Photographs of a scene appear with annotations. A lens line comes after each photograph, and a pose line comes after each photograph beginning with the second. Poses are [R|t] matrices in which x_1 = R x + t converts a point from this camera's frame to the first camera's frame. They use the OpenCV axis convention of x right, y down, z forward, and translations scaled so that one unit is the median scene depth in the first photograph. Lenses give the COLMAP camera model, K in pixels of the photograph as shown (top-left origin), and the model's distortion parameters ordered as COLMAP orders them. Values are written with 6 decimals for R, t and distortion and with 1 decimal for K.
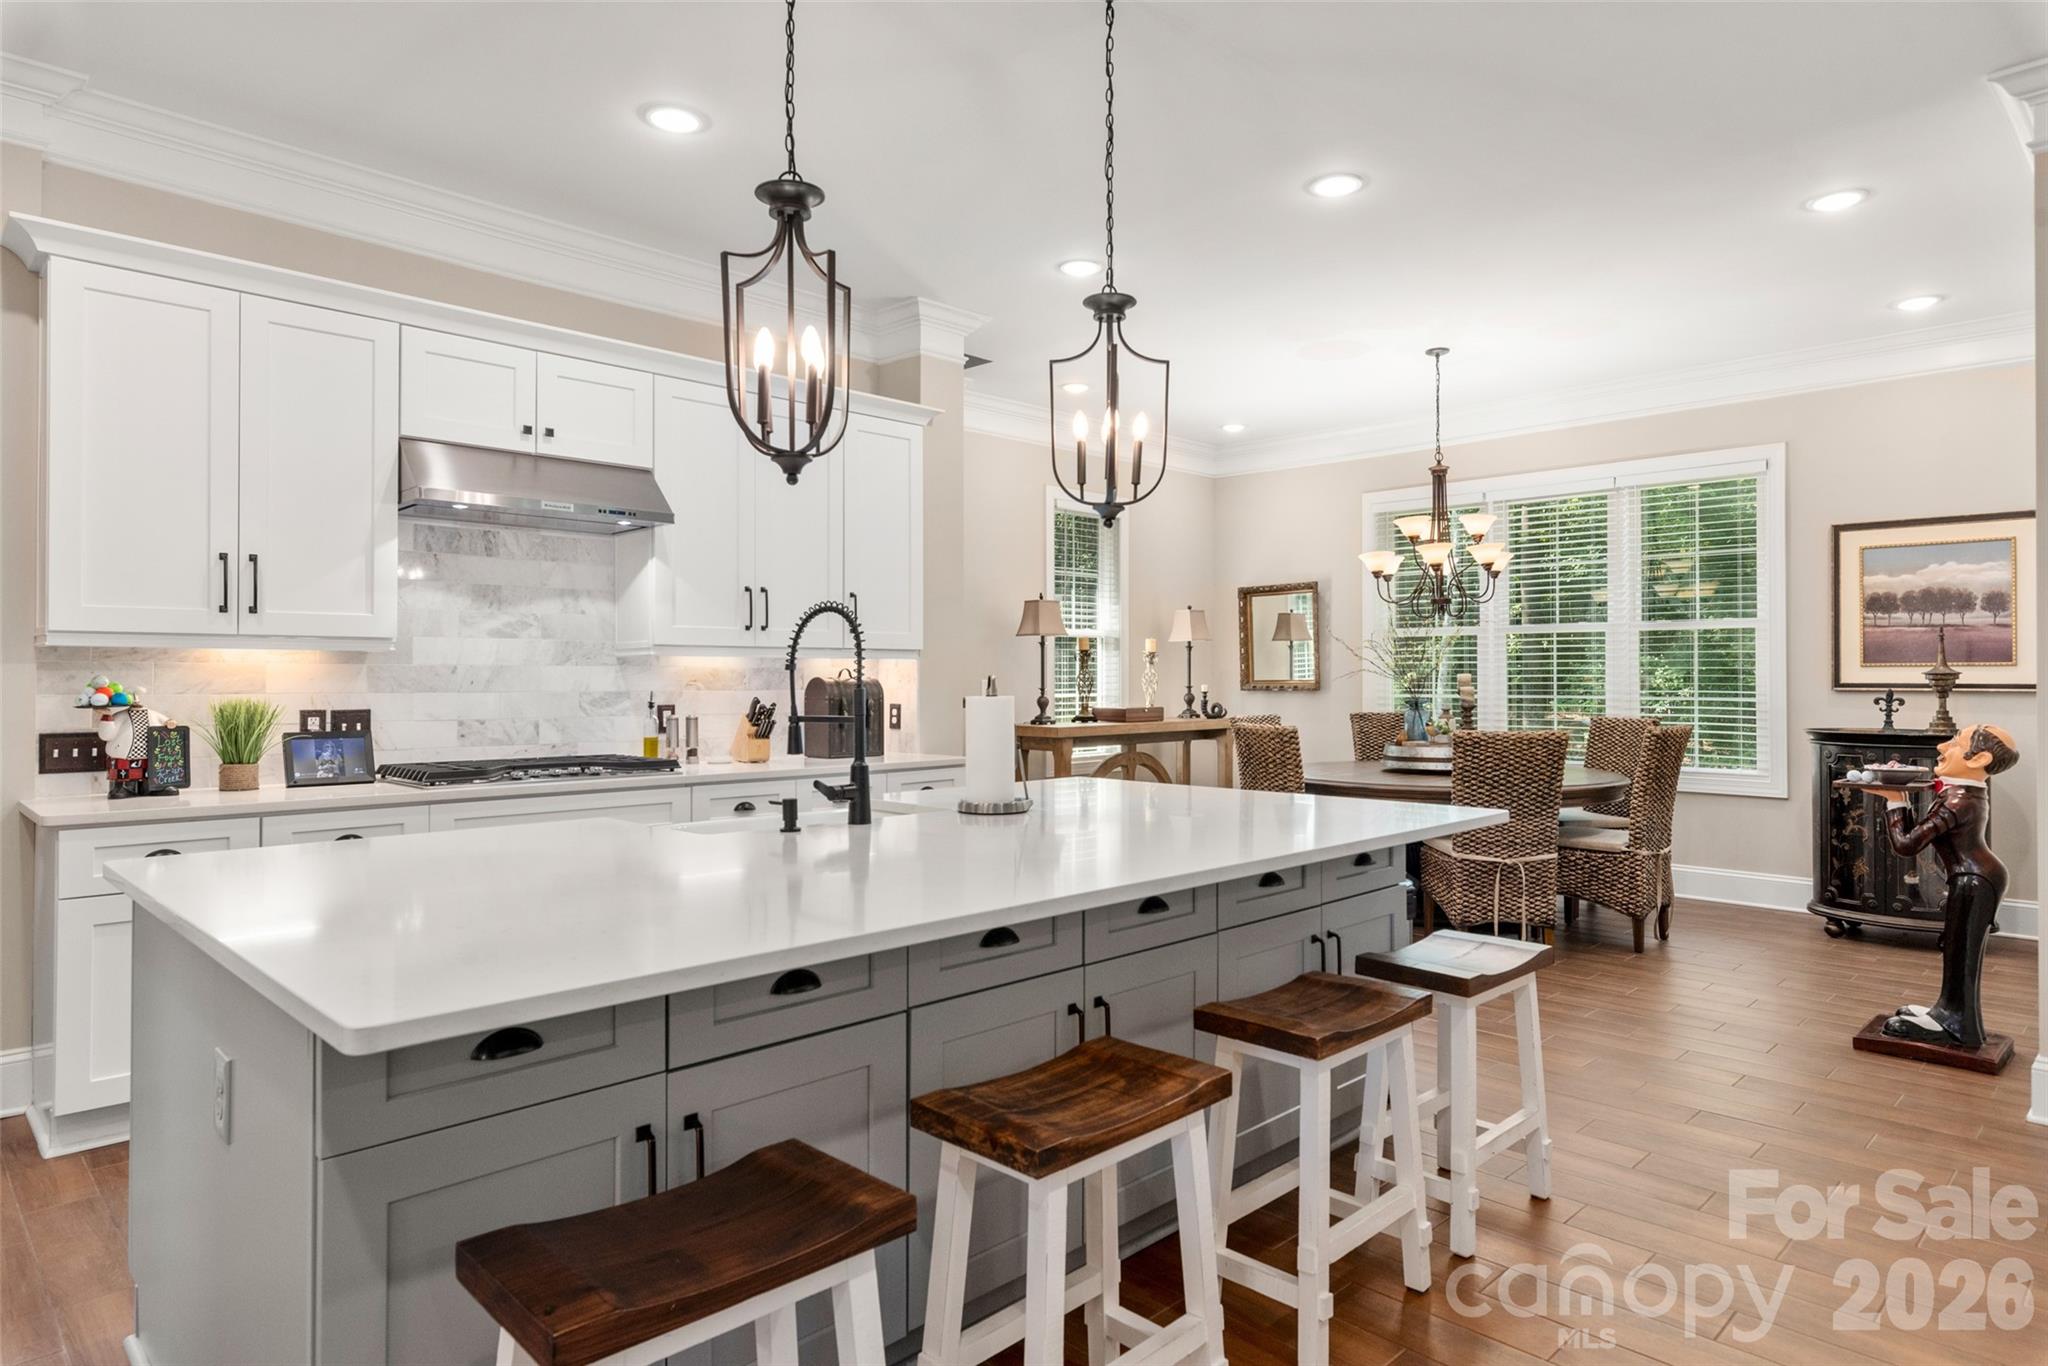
lens RADIAL K [[1186.7, 0, 1023.6], [0, 1186.7, 659.3], [0, 0, 1]] dist [0.002663, 0.001199]
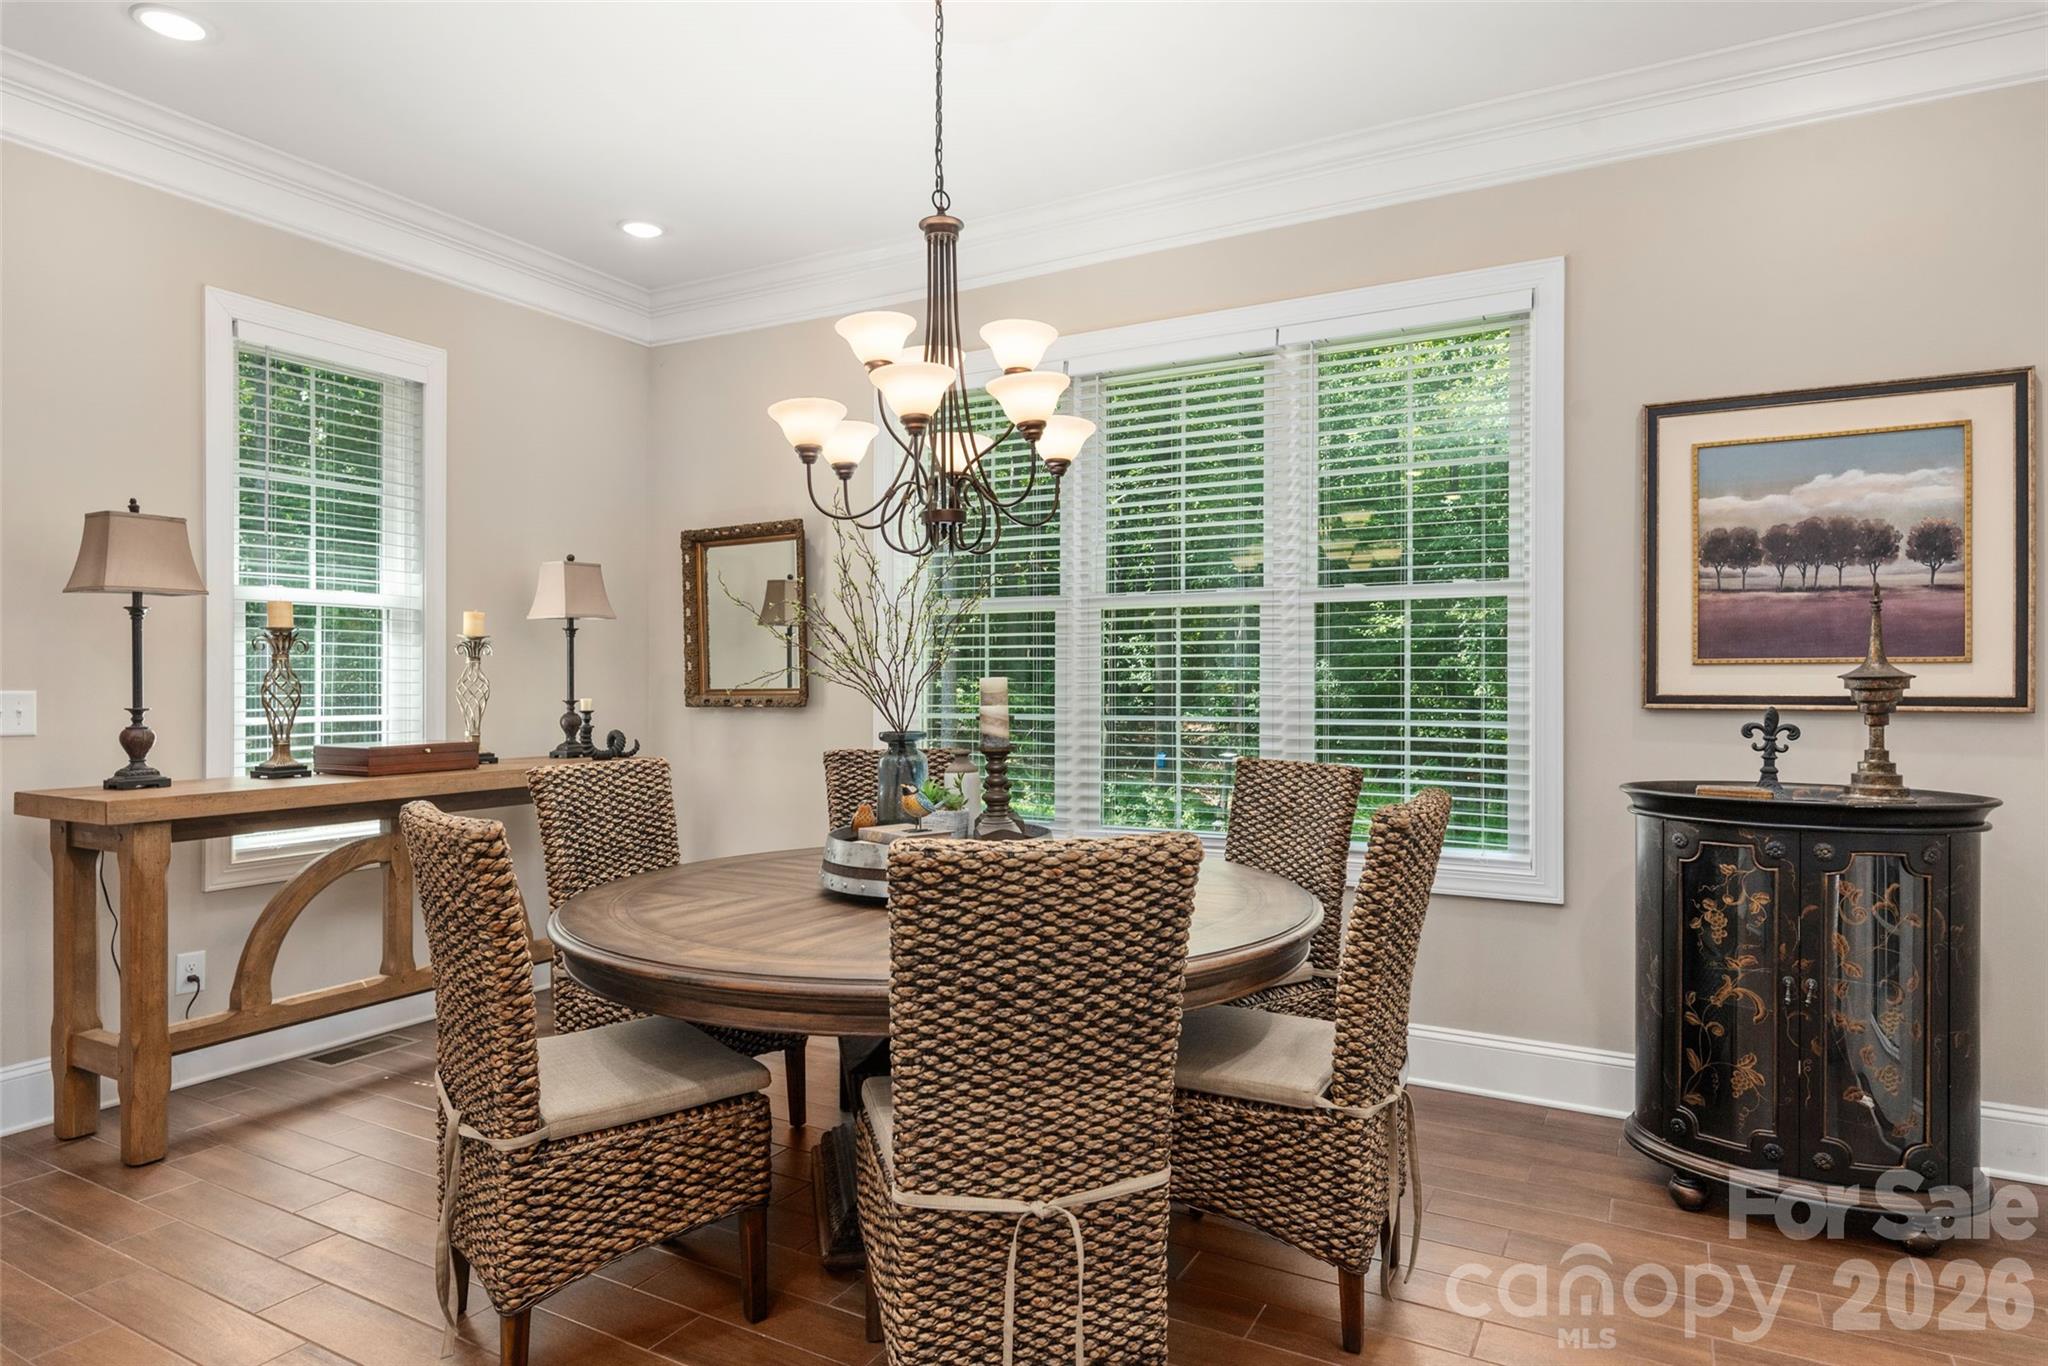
lens RADIAL K [[1180.7, 0, 1024.0], [0, 1180.7, 683.0], [0, 0, 1]] dist [0.001610, 0.000550]
pose [[0.960335, -0.000431, 0.278847, 0.272645], [-0.003811, 0.999885, 0.014672, 0.008092], [-0.278821, -0.015152, 0.960223, 0.595029]]
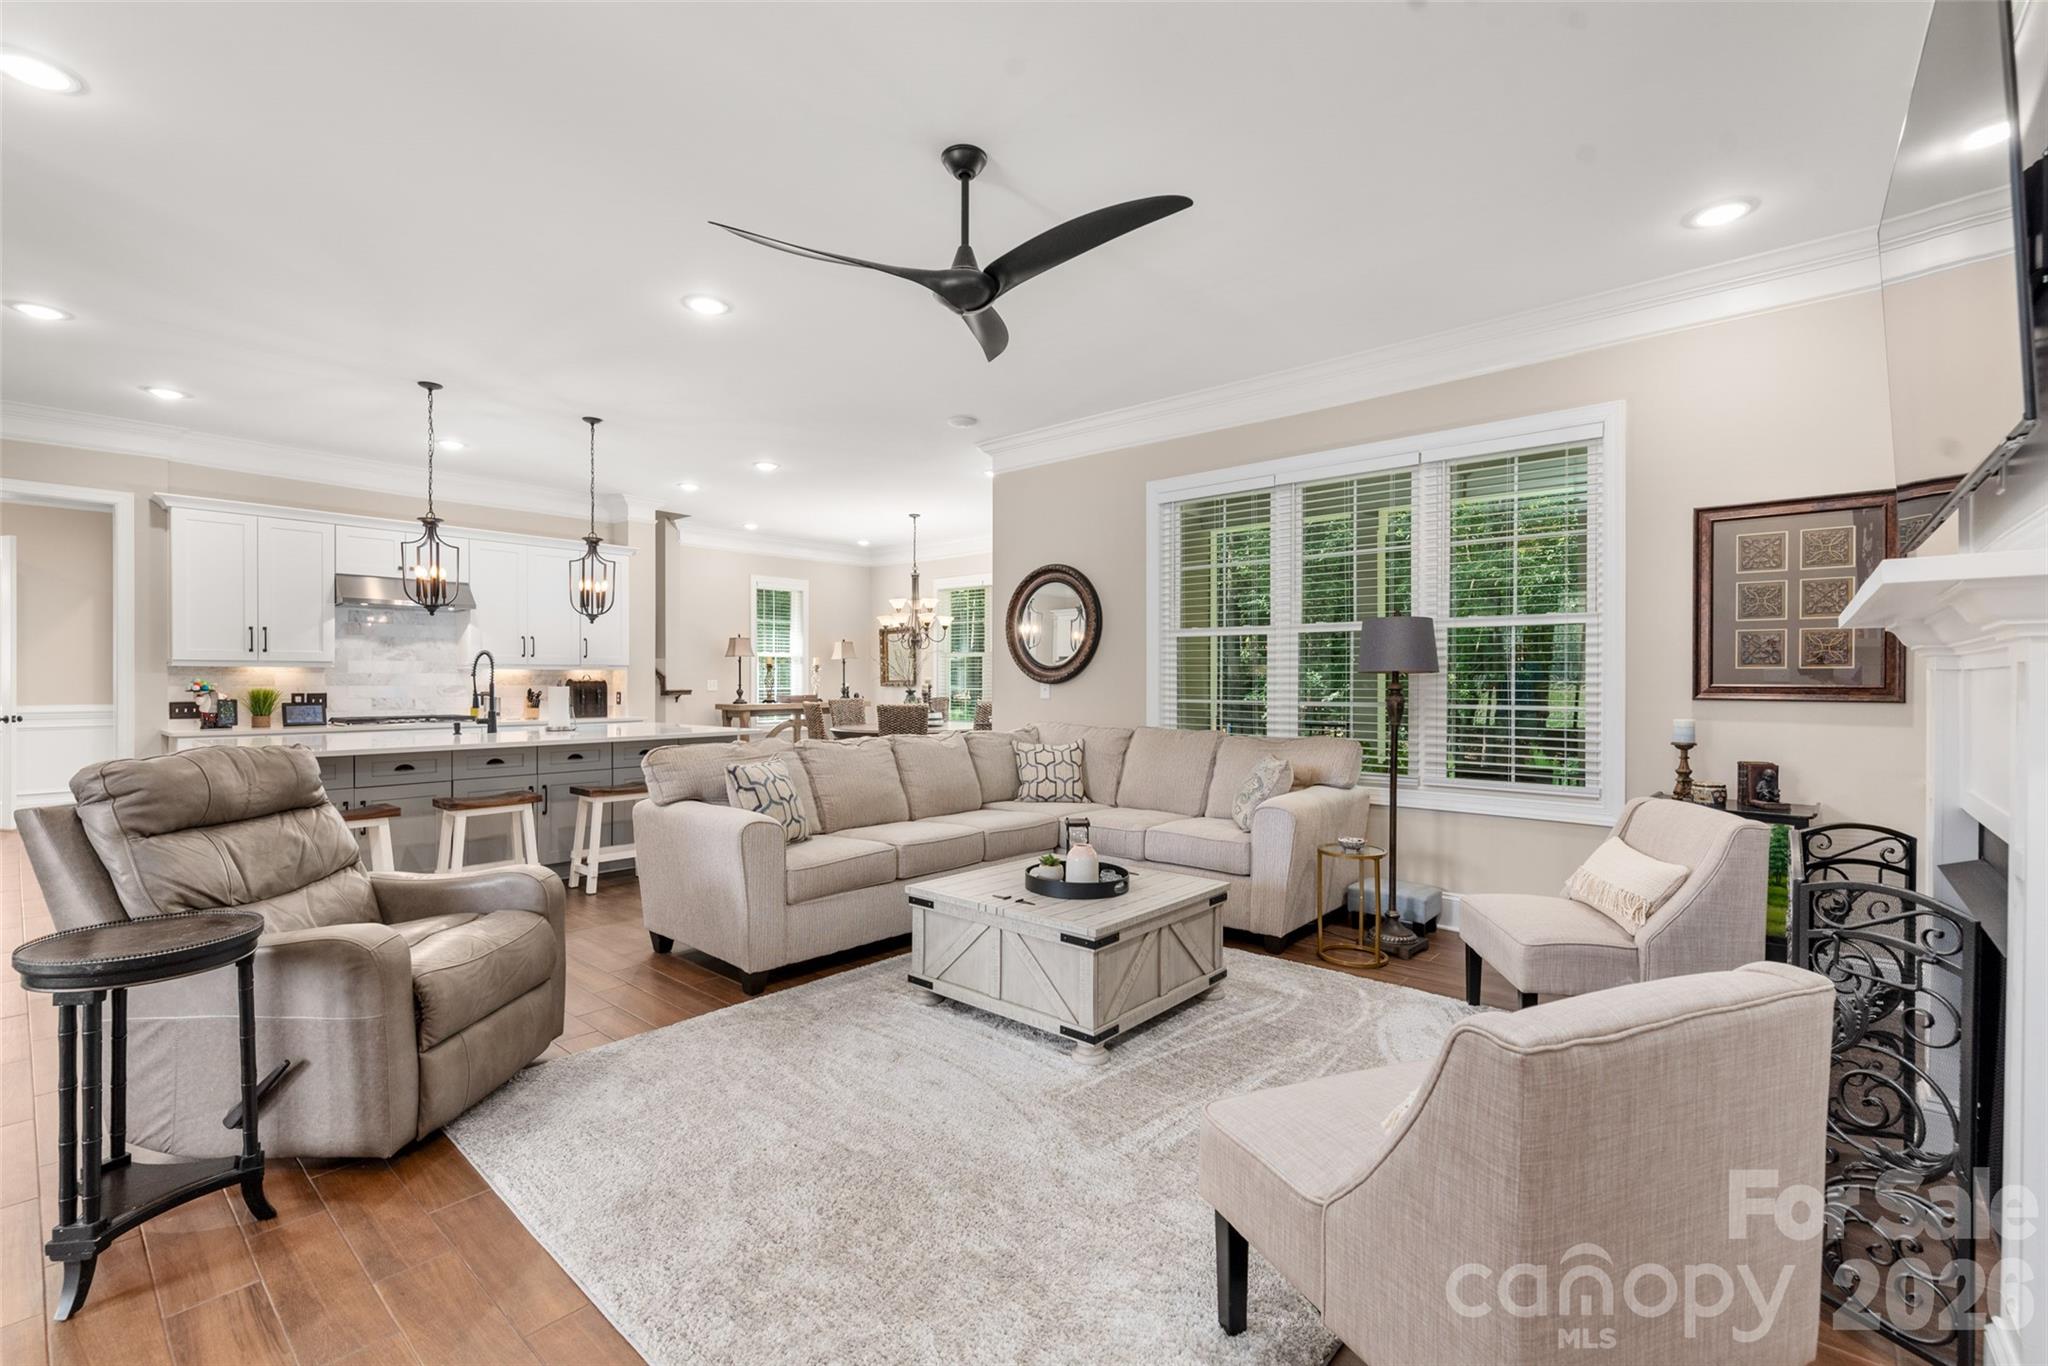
lens RADIAL K [[900.5, 0, 1019.3], [0, 900.5, 678.1], [0, 0, 1]] dist [0.012018, -0.000203]
pose [[0.998137, -0.000346, 0.061013, 0.467125], [-0.000505, 0.999903, 0.013936, -0.007672], [-0.061012, -0.013941, 0.998040, -0.566209]]
